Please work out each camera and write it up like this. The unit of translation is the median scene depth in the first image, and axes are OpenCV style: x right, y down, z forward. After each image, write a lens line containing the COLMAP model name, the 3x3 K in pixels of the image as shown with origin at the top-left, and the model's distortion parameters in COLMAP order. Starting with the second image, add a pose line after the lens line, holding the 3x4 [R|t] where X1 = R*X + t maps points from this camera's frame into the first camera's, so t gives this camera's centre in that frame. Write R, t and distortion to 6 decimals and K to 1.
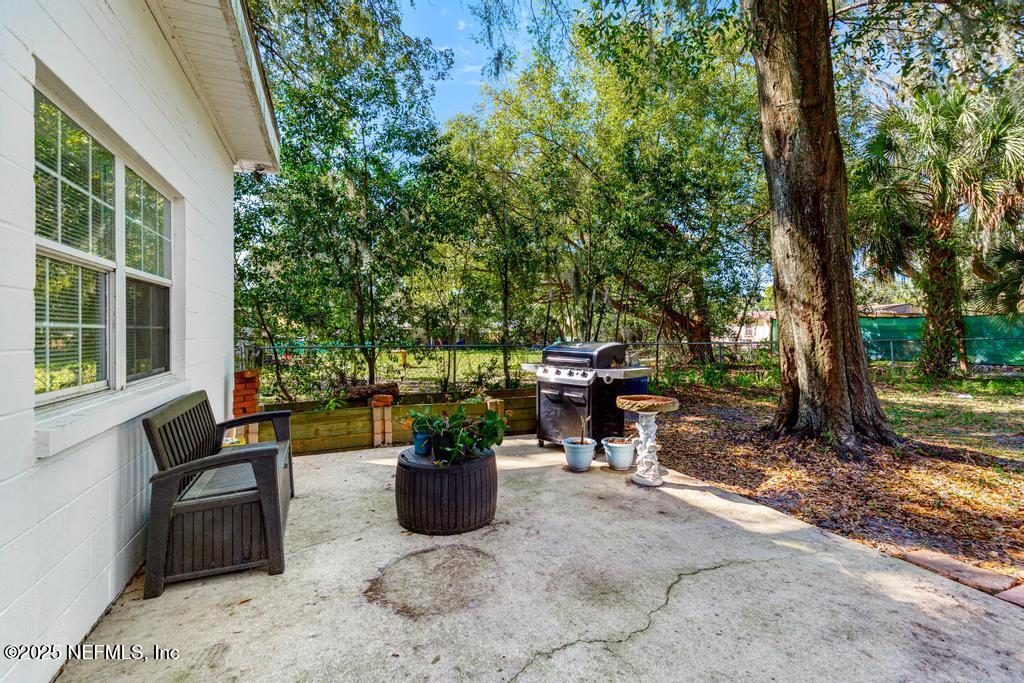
lens RADIAL K [[466.0, 0, 511.7], [0, 466.0, 331.0], [0, 0, 1]] dist [0.009907, -0.002598]
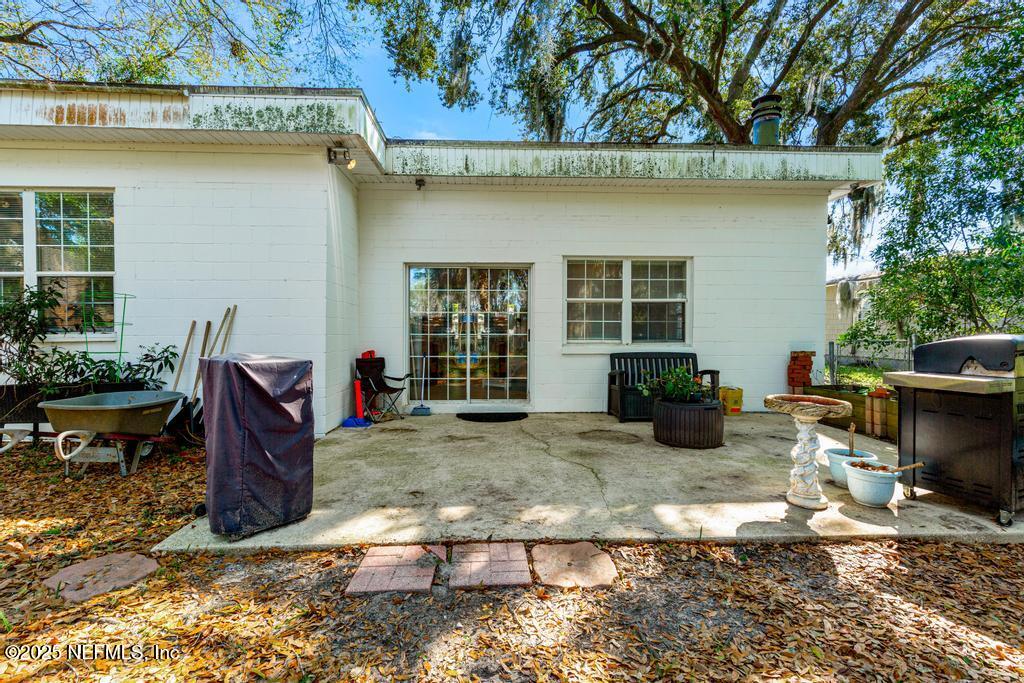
lens RADIAL K [[466.0, 0, 507.3], [0, 466.0, 339.3], [0, 0, 1]] dist [0.009907, -0.002598]
pose [[-0.335087, 0.018411, -0.942007, 1.598363], [-0.001834, 0.999794, 0.020193, 0.033193], [0.942185, 0.008494, -0.334985, 1.021151]]
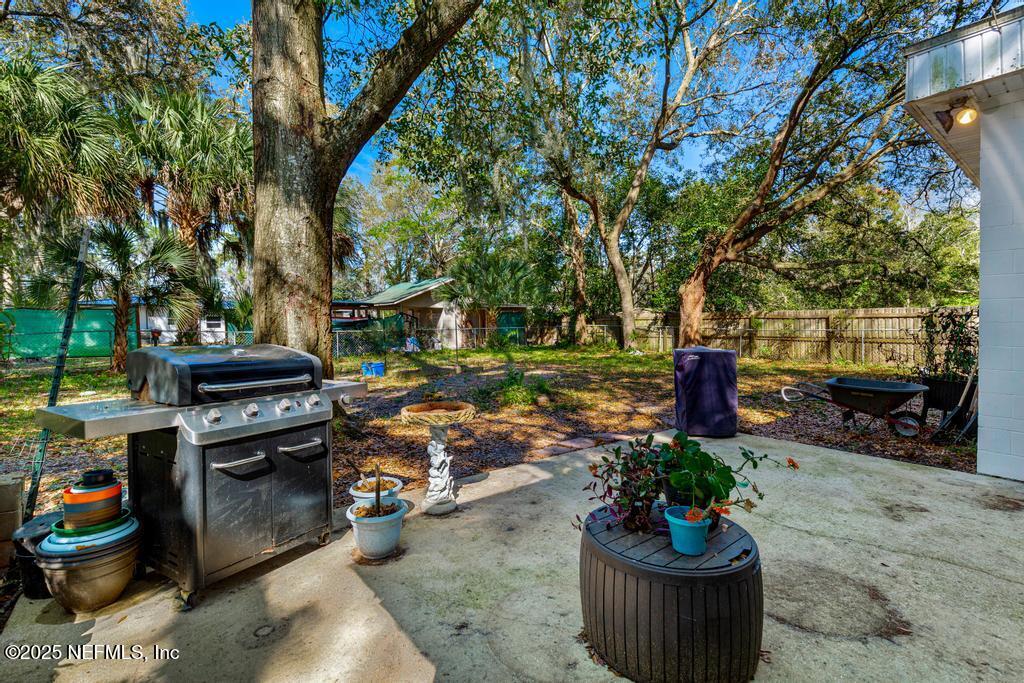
lens RADIAL K [[466.0, 0, 513.8], [0, 466.0, 334.9], [0, 0, 1]] dist [0.009907, -0.002598]
pose [[-0.284486, -0.015133, 0.958561, -0.688622], [-0.000372, 0.999877, 0.015675, 0.009027], [-0.958680, 0.004103, -0.284457, 1.446940]]
